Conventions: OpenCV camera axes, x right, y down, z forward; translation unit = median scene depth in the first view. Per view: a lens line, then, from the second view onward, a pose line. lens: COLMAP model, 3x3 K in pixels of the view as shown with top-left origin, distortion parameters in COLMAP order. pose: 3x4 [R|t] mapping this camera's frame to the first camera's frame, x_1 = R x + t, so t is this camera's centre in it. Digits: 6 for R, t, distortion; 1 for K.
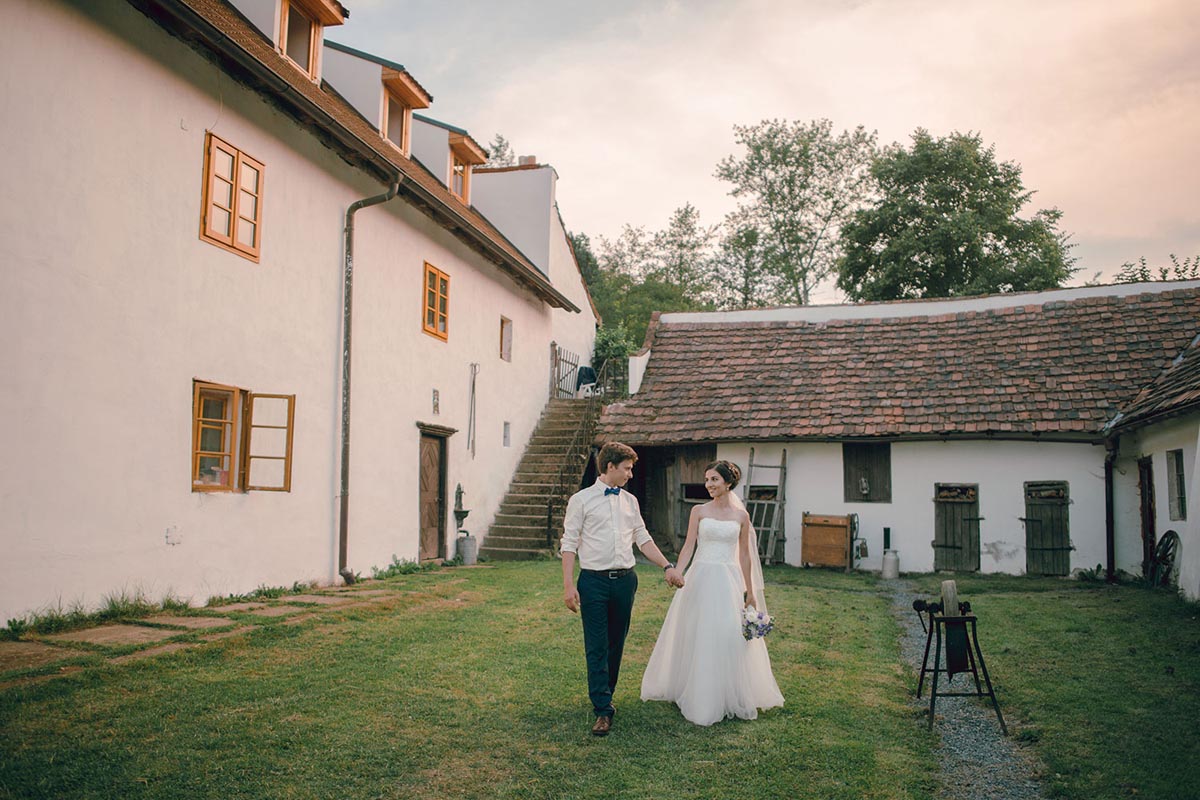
lens RADIAL K [[964.5, 0, 600.0], [0, 964.5, 400.0], [0, 0, 1]] dist [-0.084636, 0.077148]
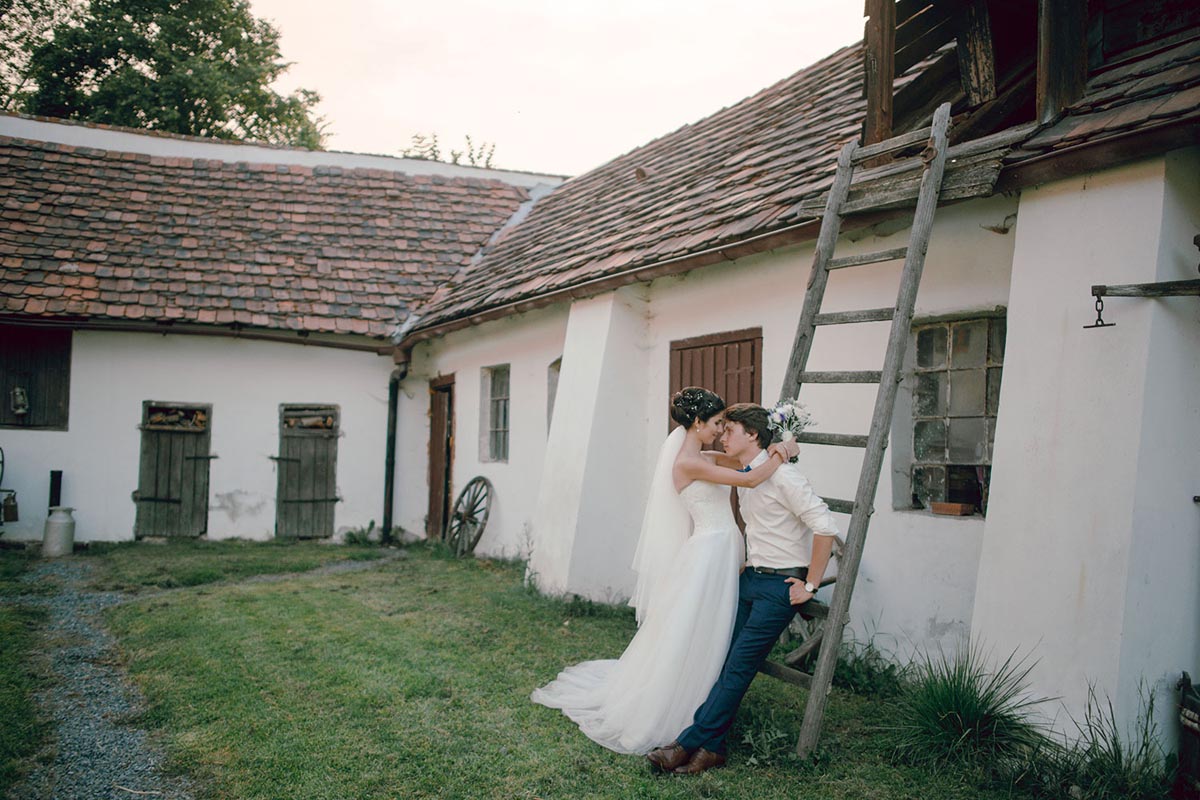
lens RADIAL K [[964.5, 0, 600.0], [0, 964.5, 400.0], [0, 0, 1]] dist [-0.084636, 0.077148]
pose [[0.706144, 0.036475, 0.707129, 0.116279], [-0.088224, 0.995422, 0.036755, 0.035869], [-0.702551, -0.088340, 0.706129, 0.334804]]
